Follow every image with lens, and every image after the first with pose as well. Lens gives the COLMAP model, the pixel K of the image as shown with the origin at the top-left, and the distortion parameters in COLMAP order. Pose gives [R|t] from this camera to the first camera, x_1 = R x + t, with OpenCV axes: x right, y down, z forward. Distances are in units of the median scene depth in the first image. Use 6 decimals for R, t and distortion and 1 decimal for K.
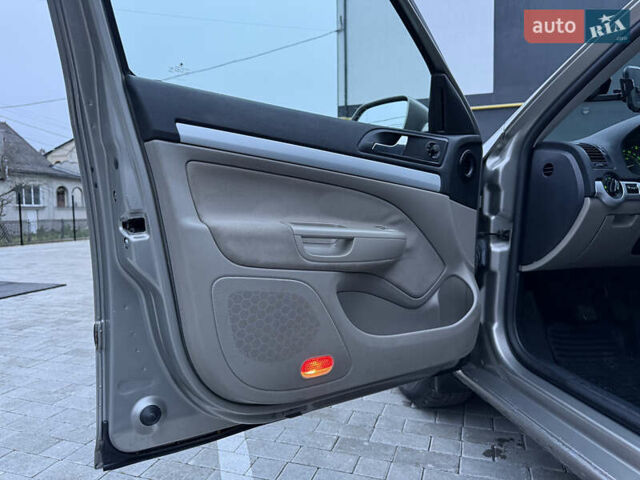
lens RADIAL K [[456.1, 0, 320.0], [0, 456.1, 240.0], [0, 0, 1]] dist [0.035489, -0.039868]
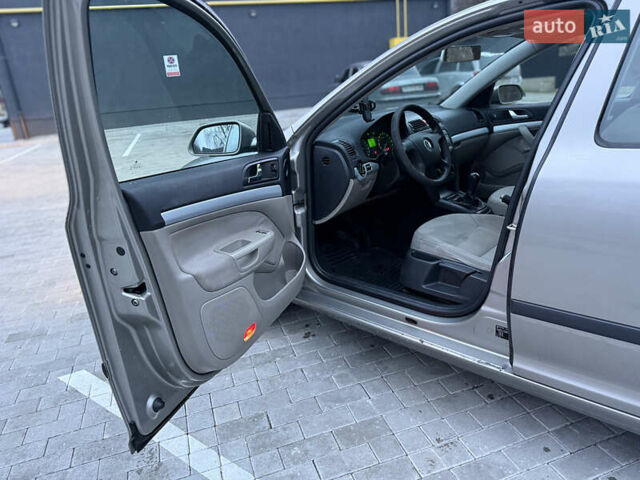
lens RADIAL K [[456.1, 0, 320.0], [0, 456.1, 240.0], [0, 0, 1]] dist [0.035489, -0.039868]
pose [[0.788792, -0.253067, 0.560146, -0.466242], [0.122246, 0.957696, 0.260528, -0.306145], [-0.602381, -0.137027, 0.786359, -0.254599]]
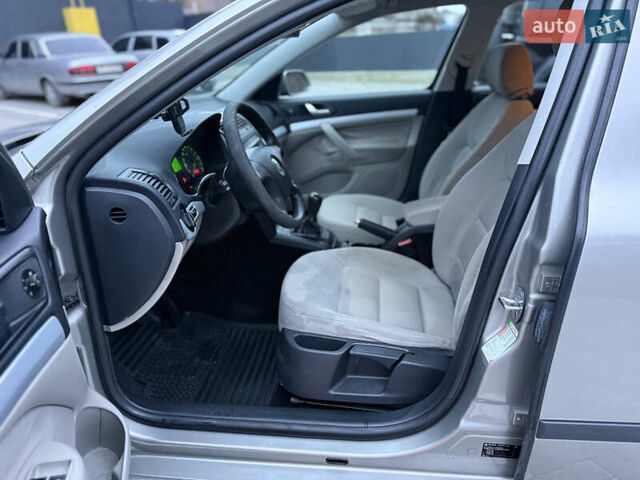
lens RADIAL K [[451.1, 0, 320.0], [0, 451.1, 240.0], [0, 0, 1]] dist [0.107186, -0.149360]
pose [[0.275034, -0.380854, 0.882784, -0.128092], [0.104750, 0.924598, 0.366258, -0.373941], [-0.955711, -0.008261, 0.294190, 0.438104]]
